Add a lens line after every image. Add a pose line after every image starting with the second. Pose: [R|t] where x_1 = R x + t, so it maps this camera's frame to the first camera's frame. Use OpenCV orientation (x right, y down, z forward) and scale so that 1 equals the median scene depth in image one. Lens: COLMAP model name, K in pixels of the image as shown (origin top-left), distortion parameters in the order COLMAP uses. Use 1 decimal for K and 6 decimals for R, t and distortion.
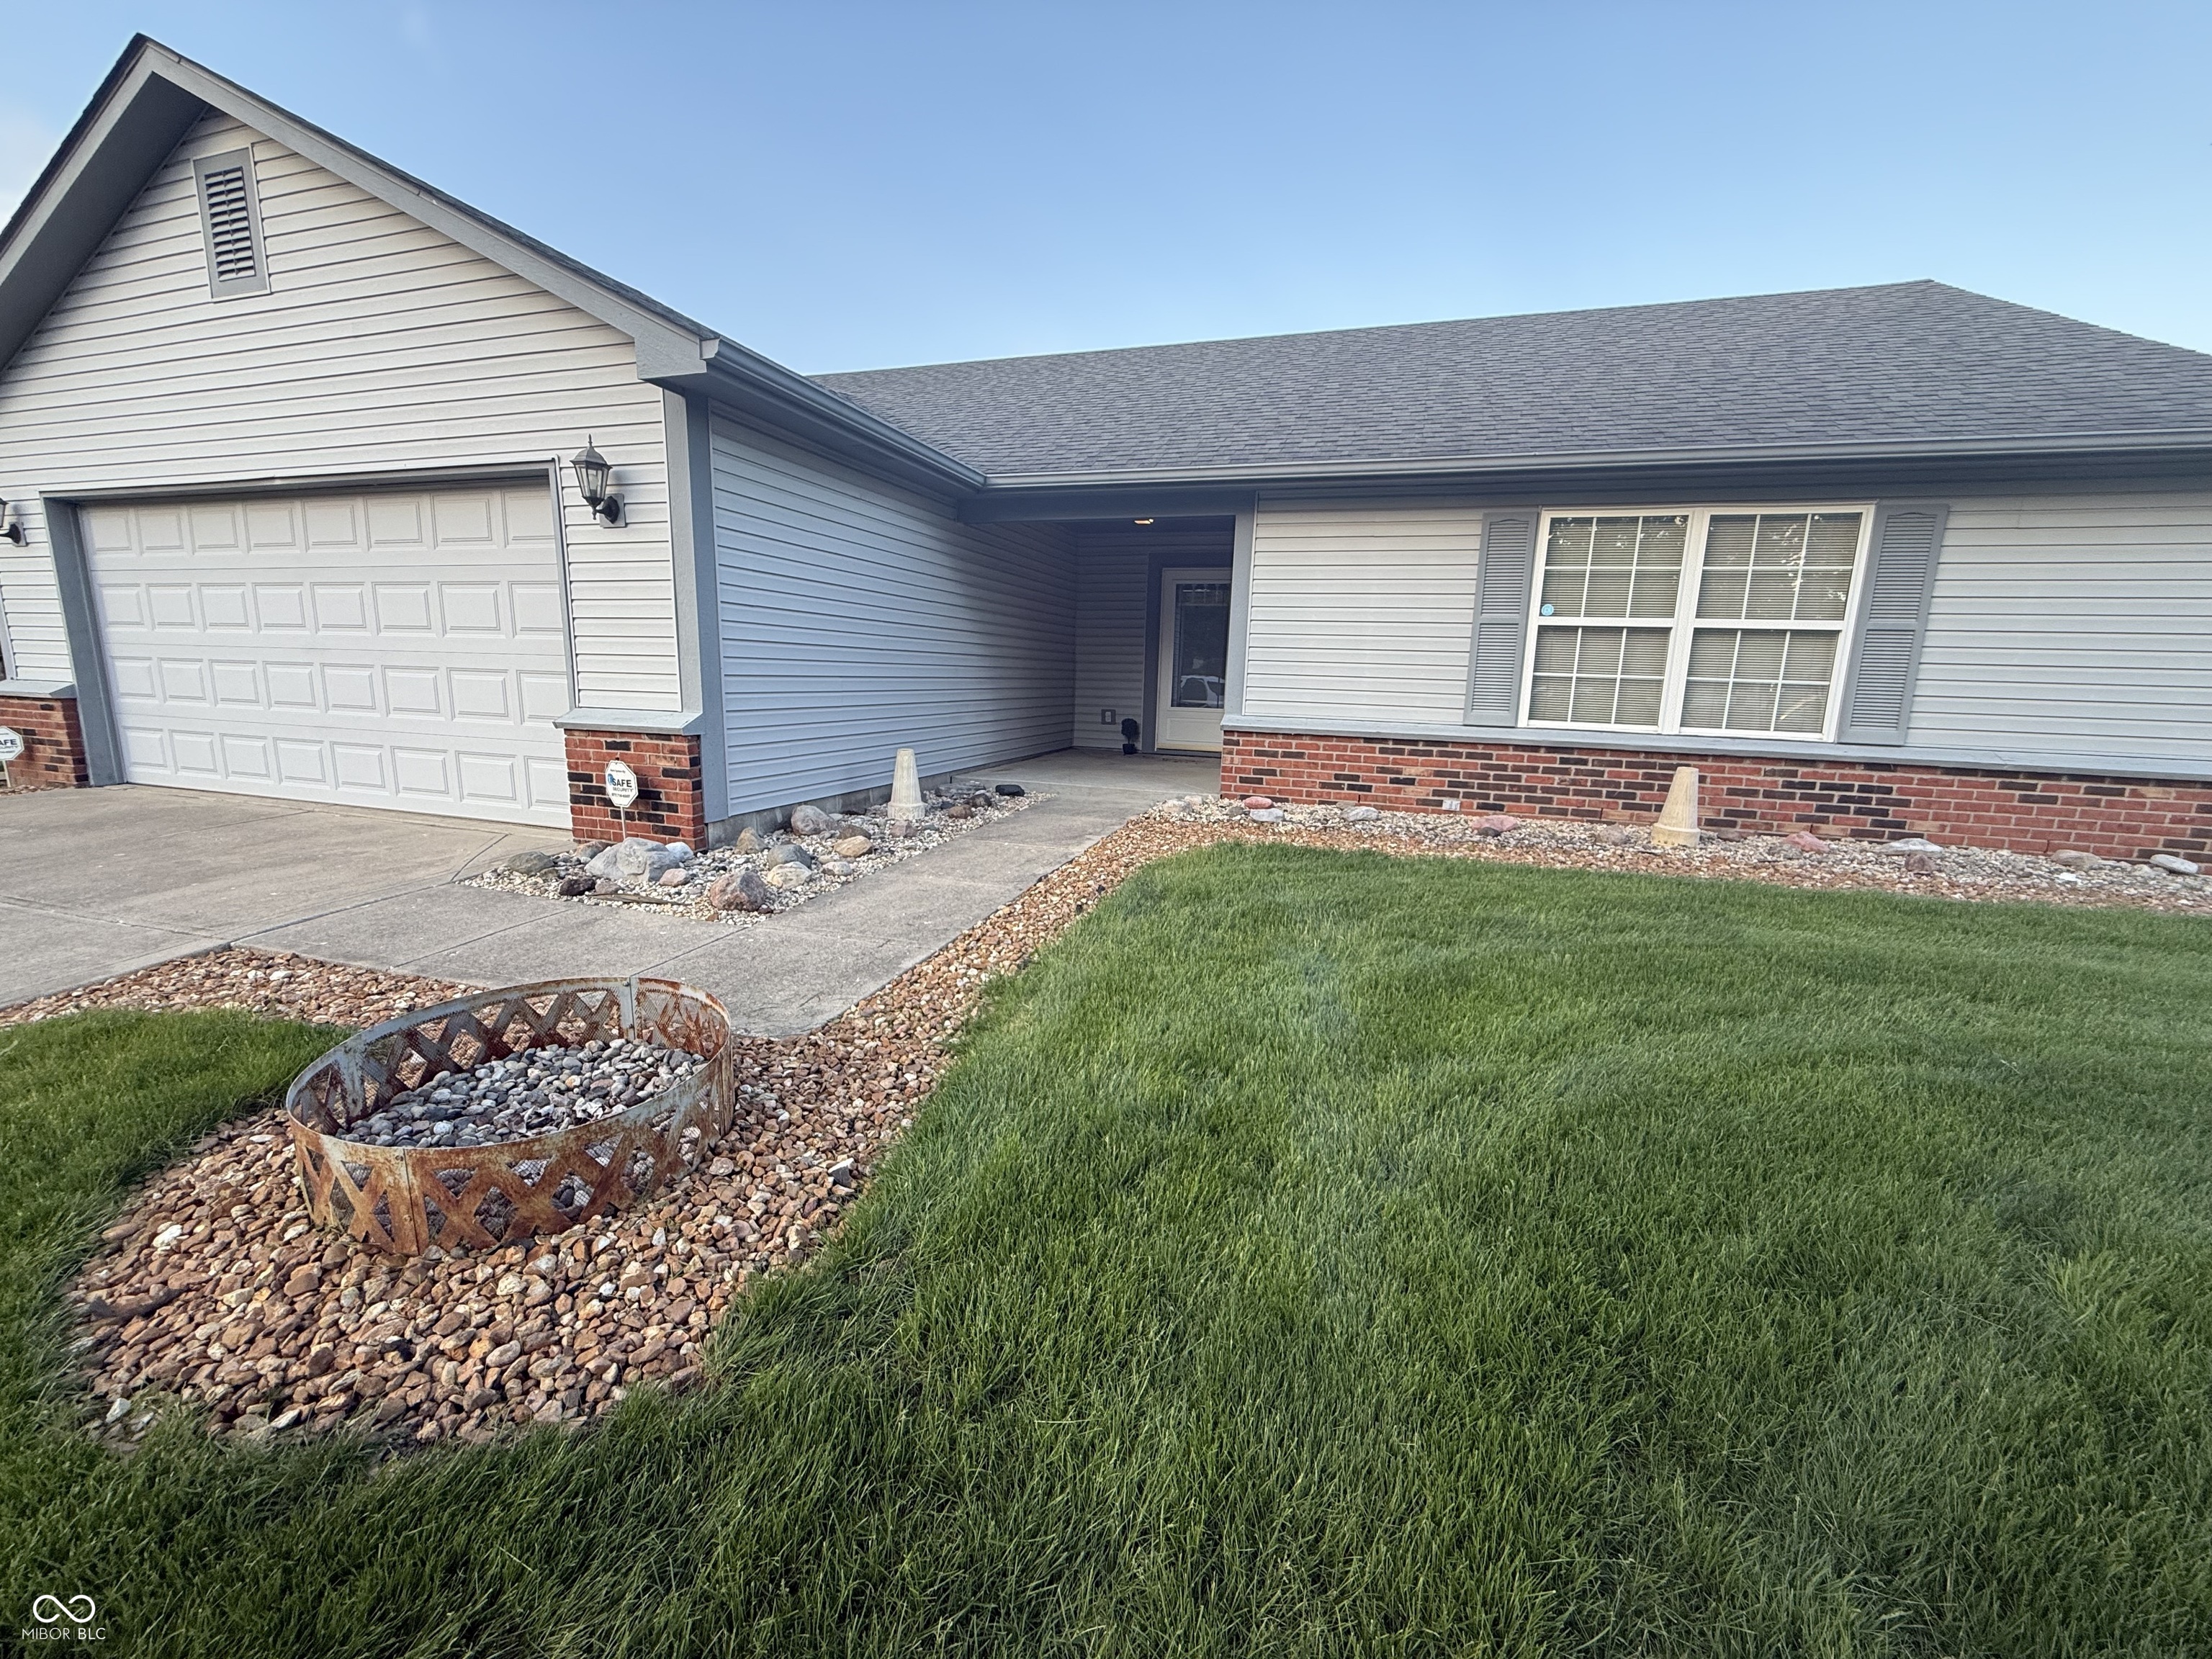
lens RADIAL K [[880.6, 0, 1099.9], [0, 880.6, 826.2], [0, 0, 1]] dist [-0.001286, -0.000542]
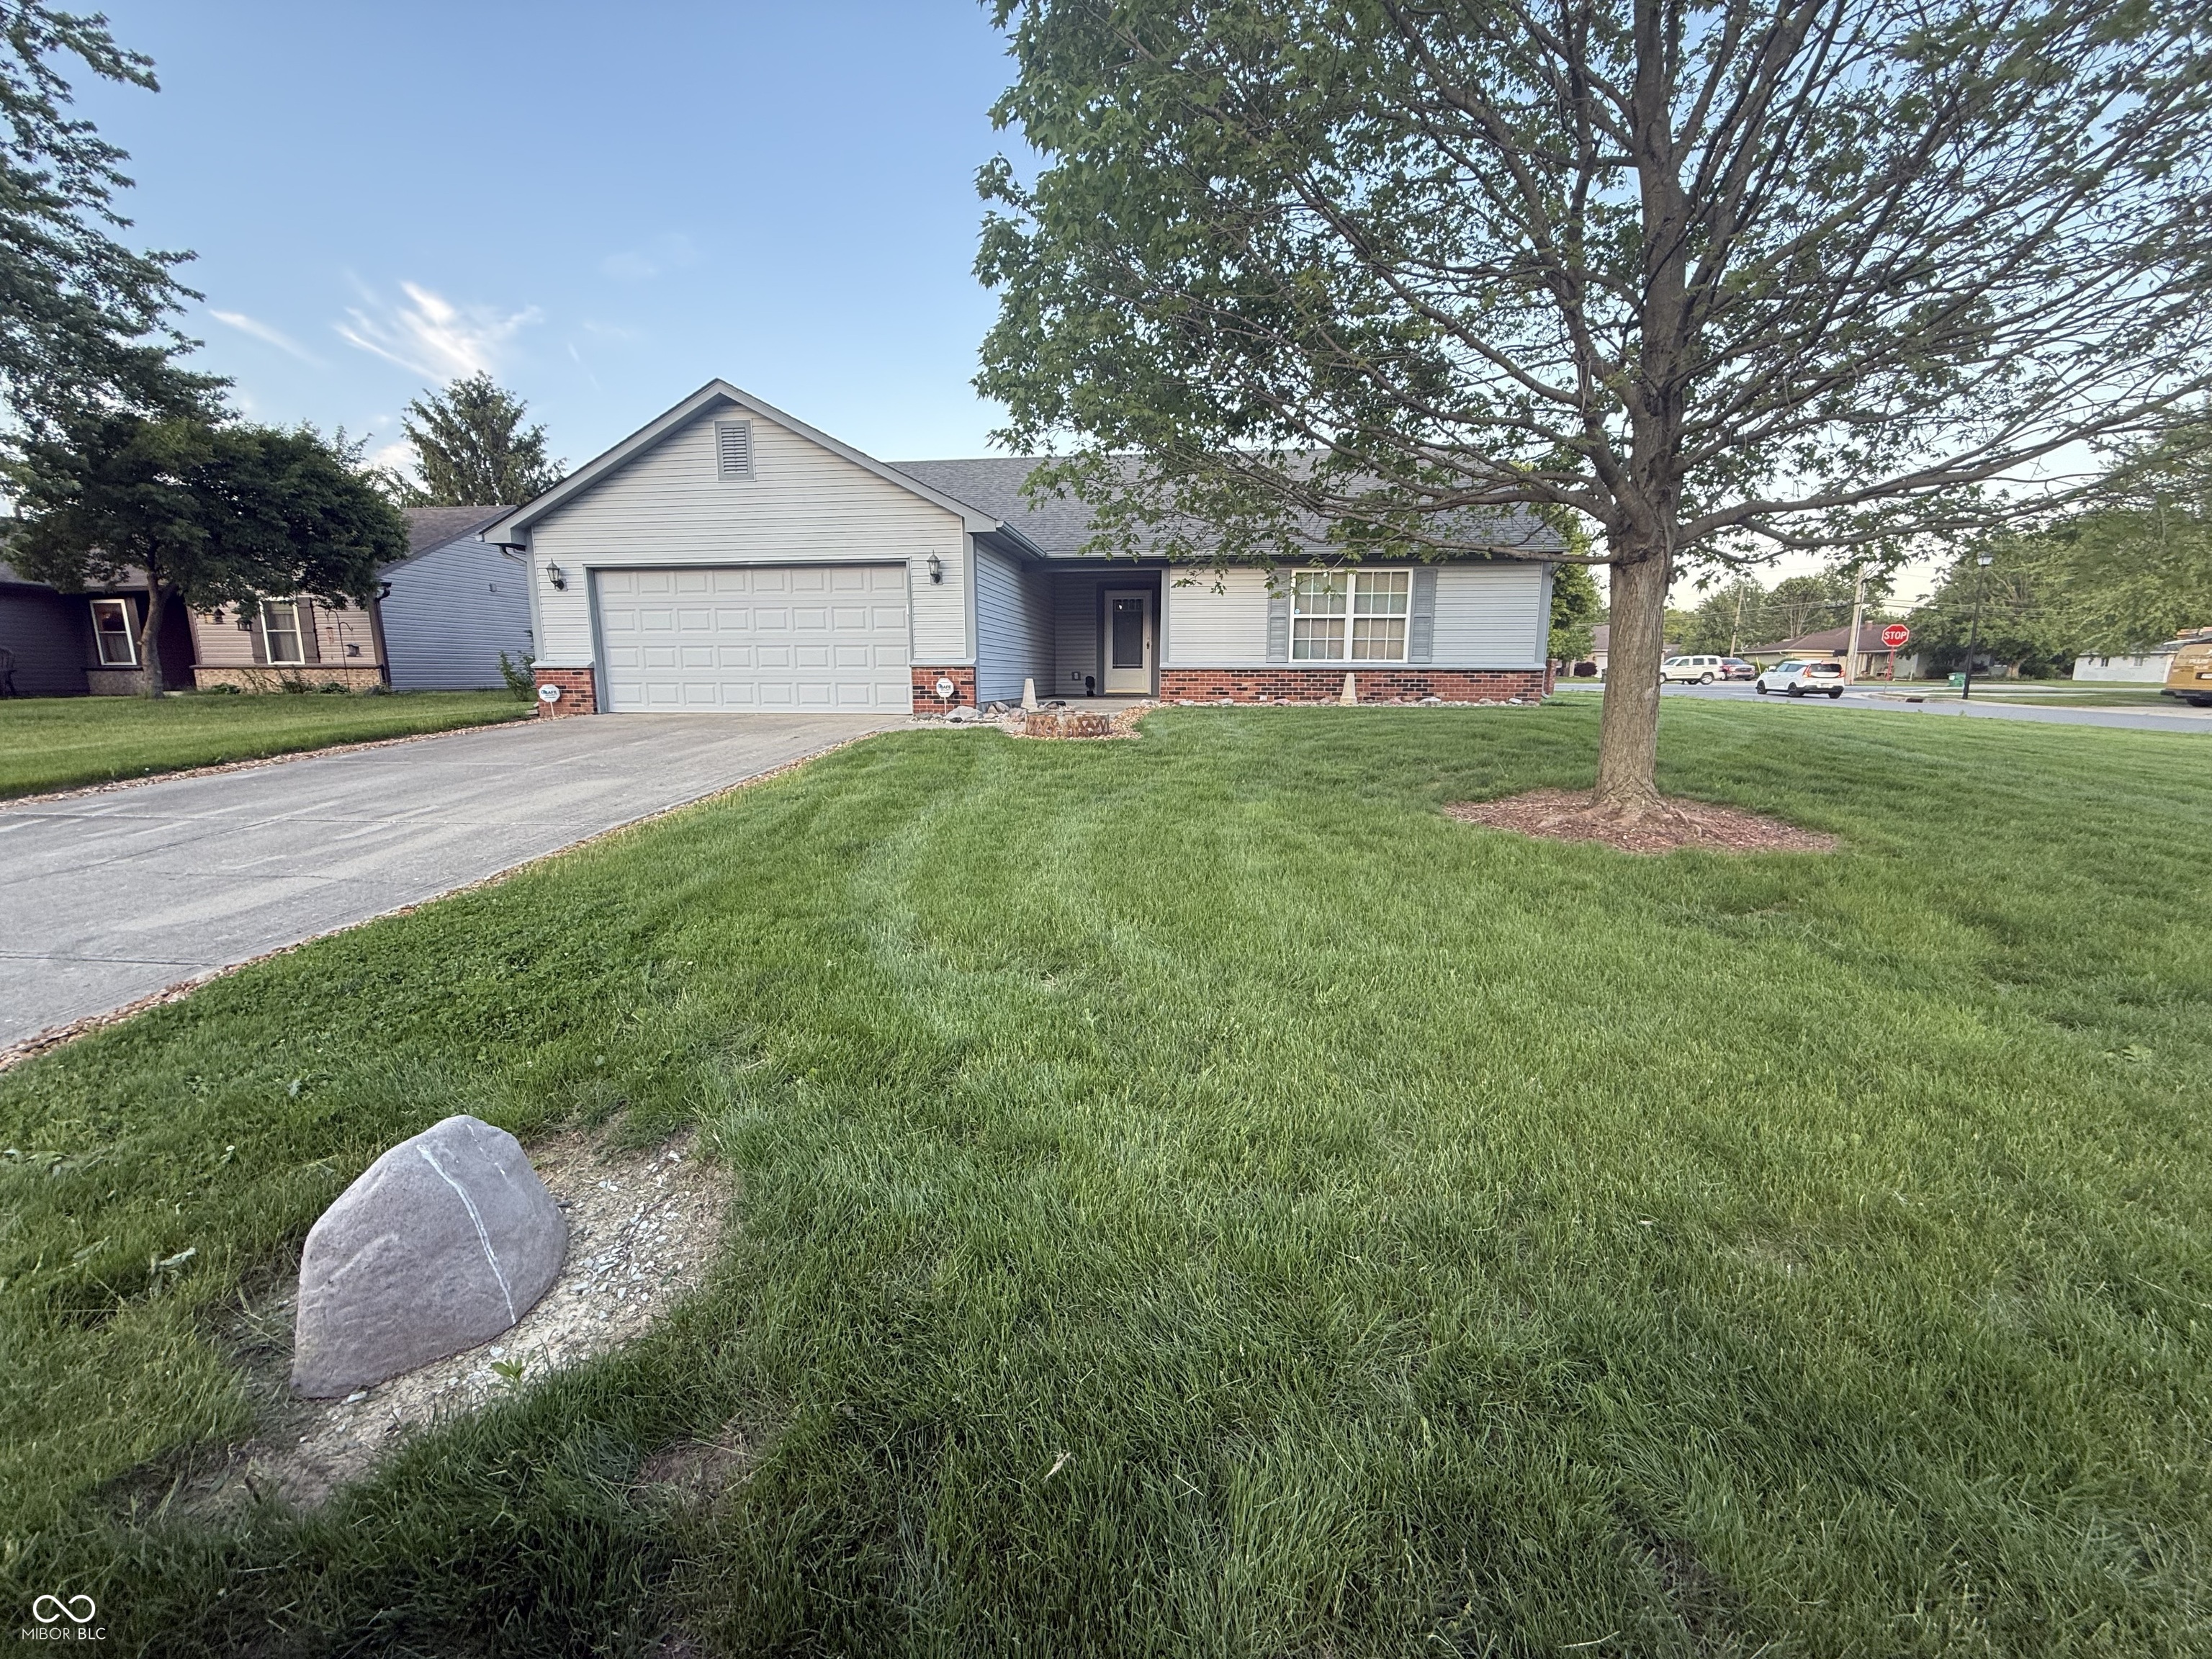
lens RADIAL K [[880.6, 0, 1106.6], [0, 880.6, 834.4], [0, 0, 1]] dist [-0.001286, -0.000542]
pose [[0.981583, -0.061880, 0.180737, -0.475019], [0.060396, 0.998080, 0.013706, 0.300167], [-0.181238, -0.002538, 0.983436, -1.282412]]
